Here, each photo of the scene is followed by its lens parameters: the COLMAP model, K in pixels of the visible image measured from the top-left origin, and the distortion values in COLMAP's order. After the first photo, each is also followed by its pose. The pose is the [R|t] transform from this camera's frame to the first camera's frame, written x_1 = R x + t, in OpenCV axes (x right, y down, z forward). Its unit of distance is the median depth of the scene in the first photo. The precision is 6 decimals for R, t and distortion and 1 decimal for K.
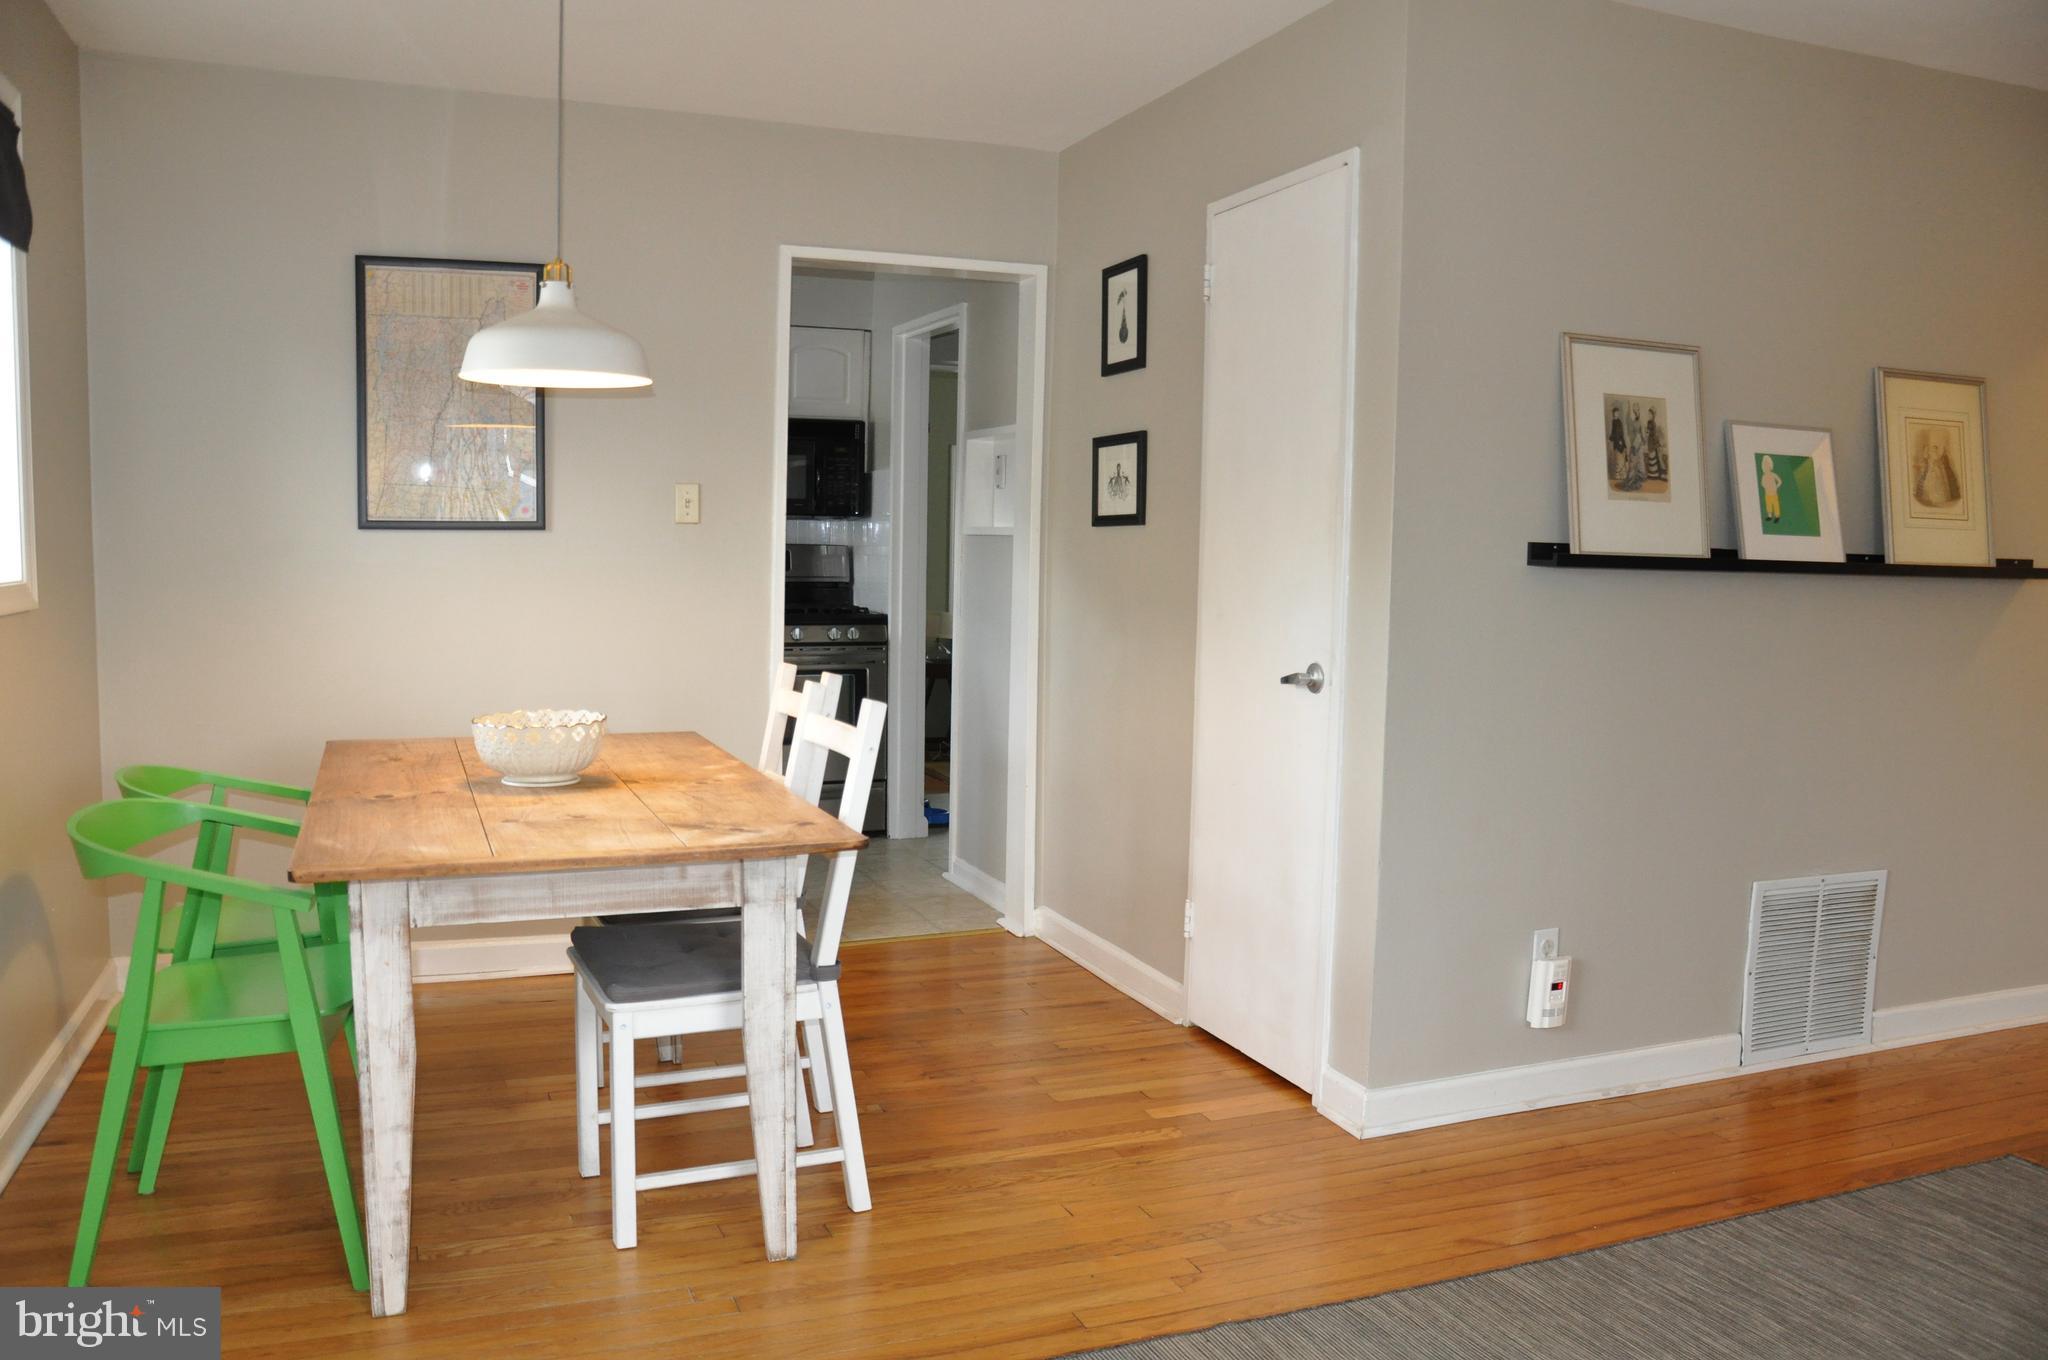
lens RADIAL K [[1612.5, 0, 1033.3], [0, 1612.5, 691.6], [0, 0, 1]] dist [-0.158648, 0.116703]
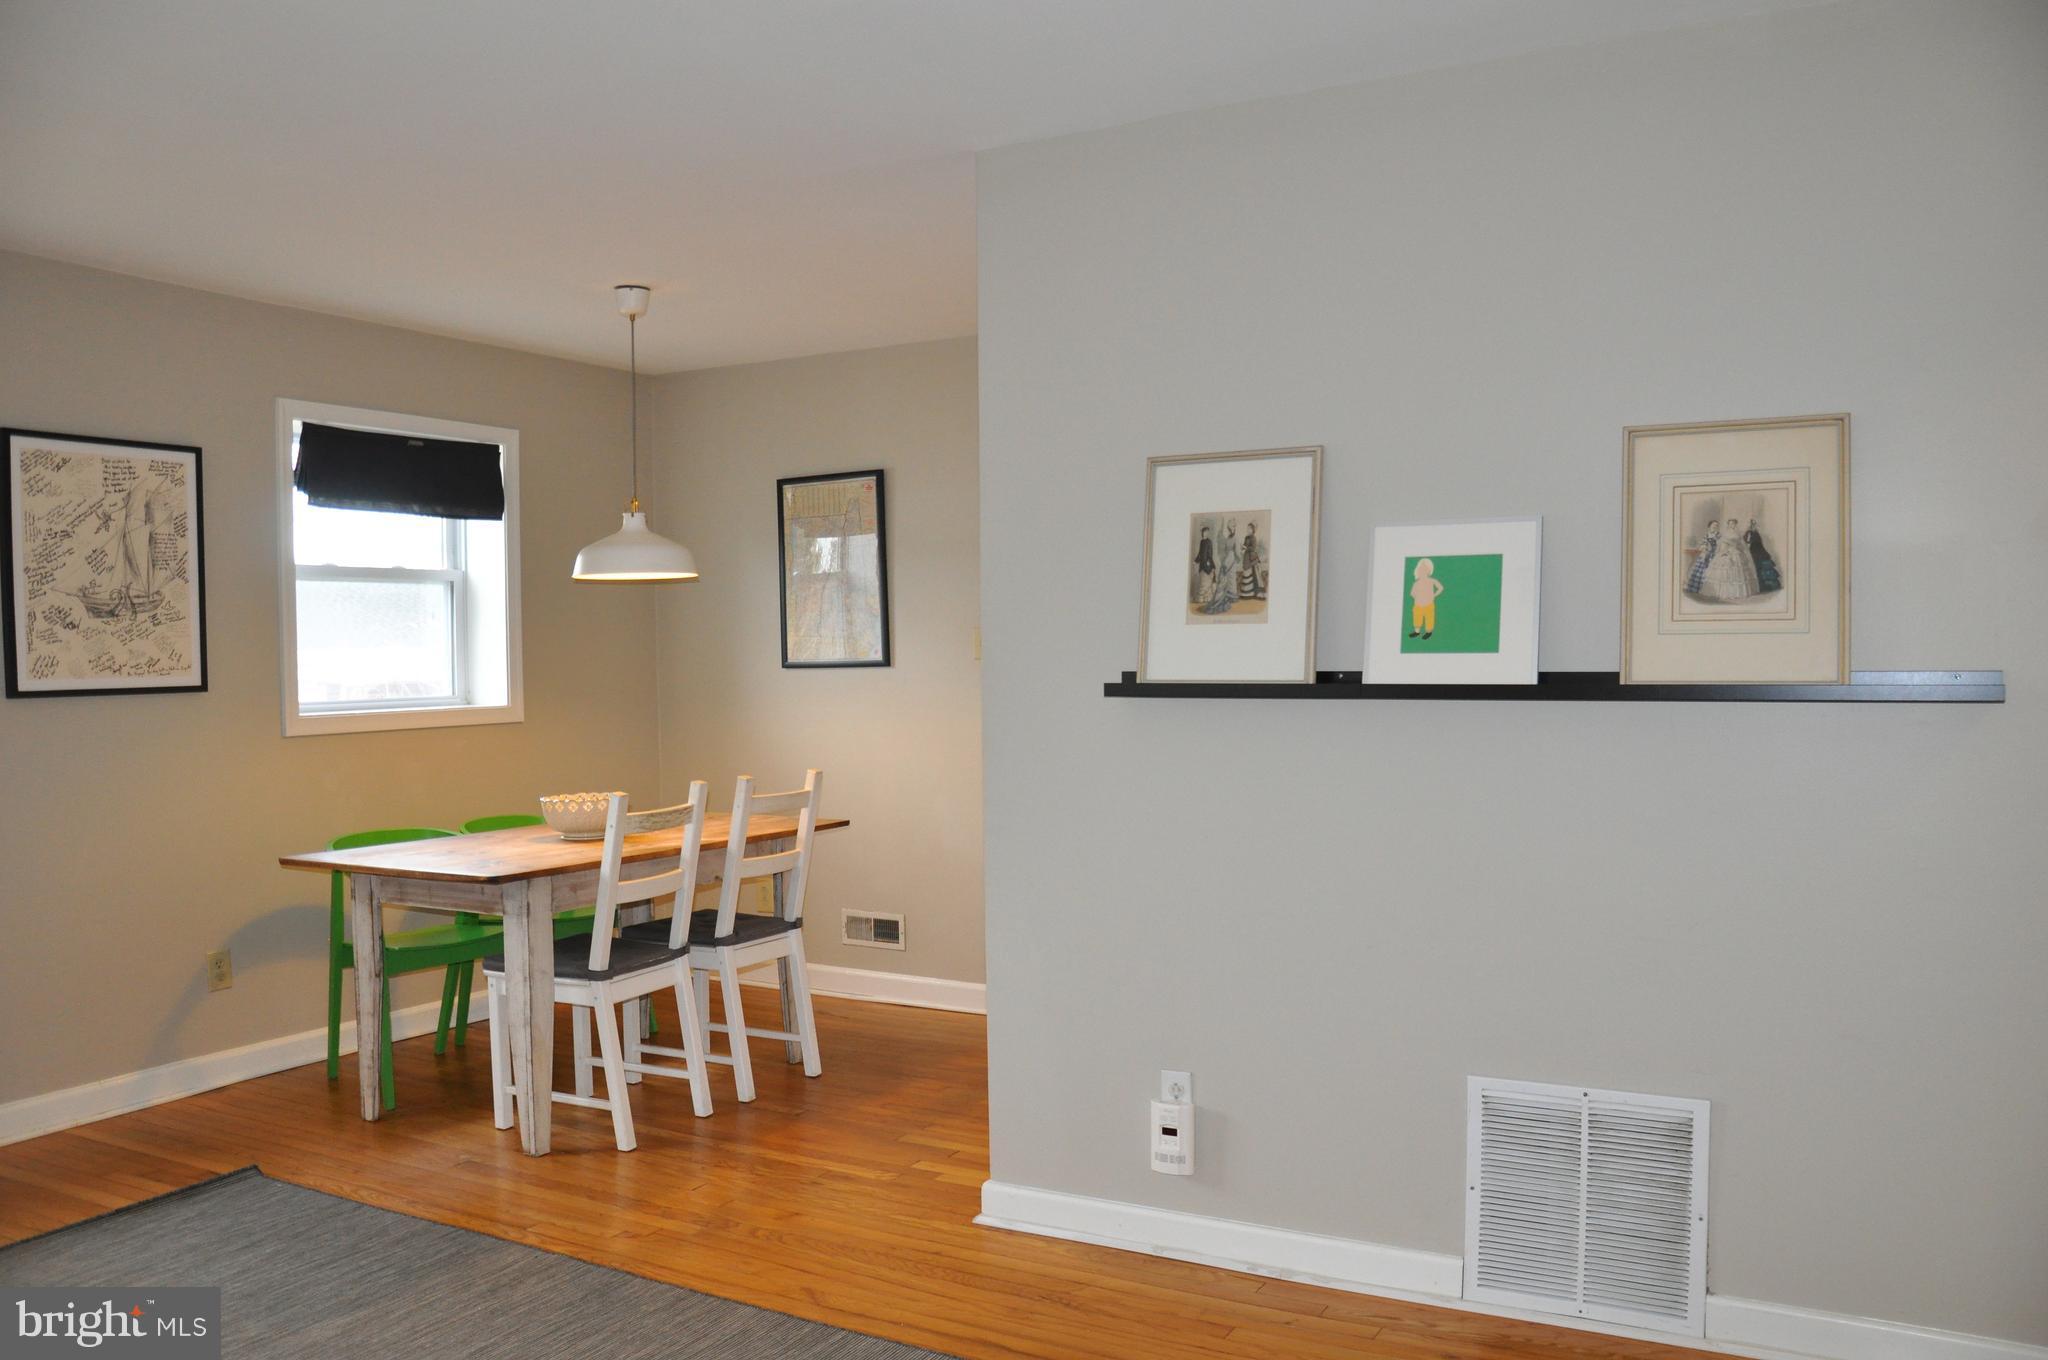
lens RADIAL K [[1612.5, 0, 1014.5], [0, 1612.5, 697.5], [0, 0, 1]] dist [-0.158648, 0.116703]
pose [[0.617737, -0.002525, -0.786381, 1.027369], [-0.047885, 0.998018, -0.040820, -0.032200], [0.784926, 0.062872, 0.616392, 0.311980]]
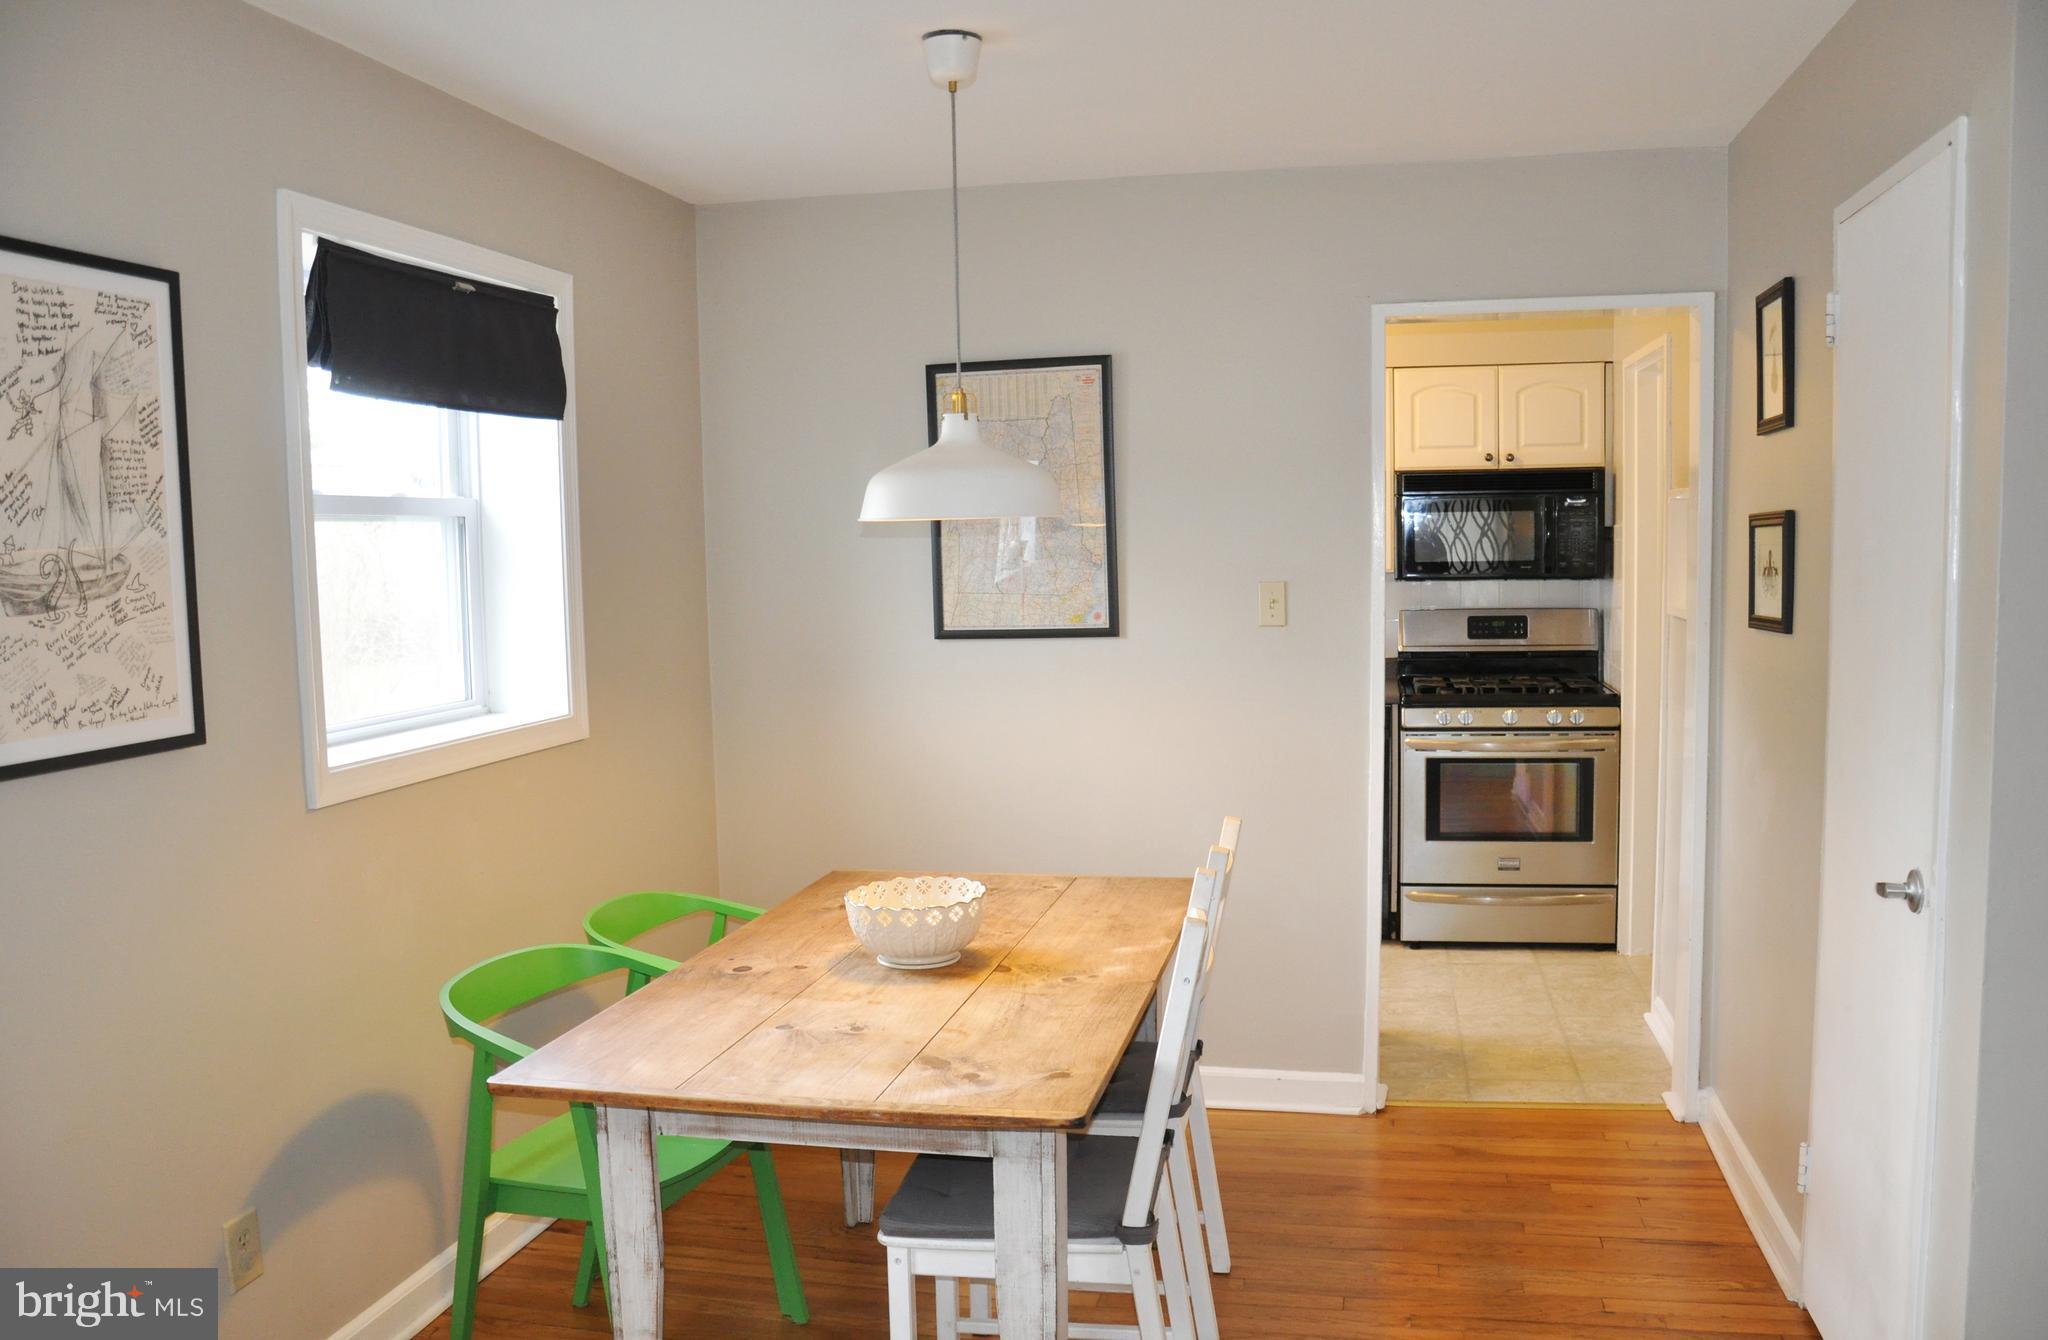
lens RADIAL K [[1624.3, 0, 1014.4], [0, 1624.3, 682.0], [0, 0, 1]] dist [-0.131337, 0.073371]
pose [[0.820679, 0.014292, -0.571210, 0.241081], [-0.016209, 0.999867, 0.001728, -0.094240], [0.571159, 0.007841, 0.820802, 0.216702]]
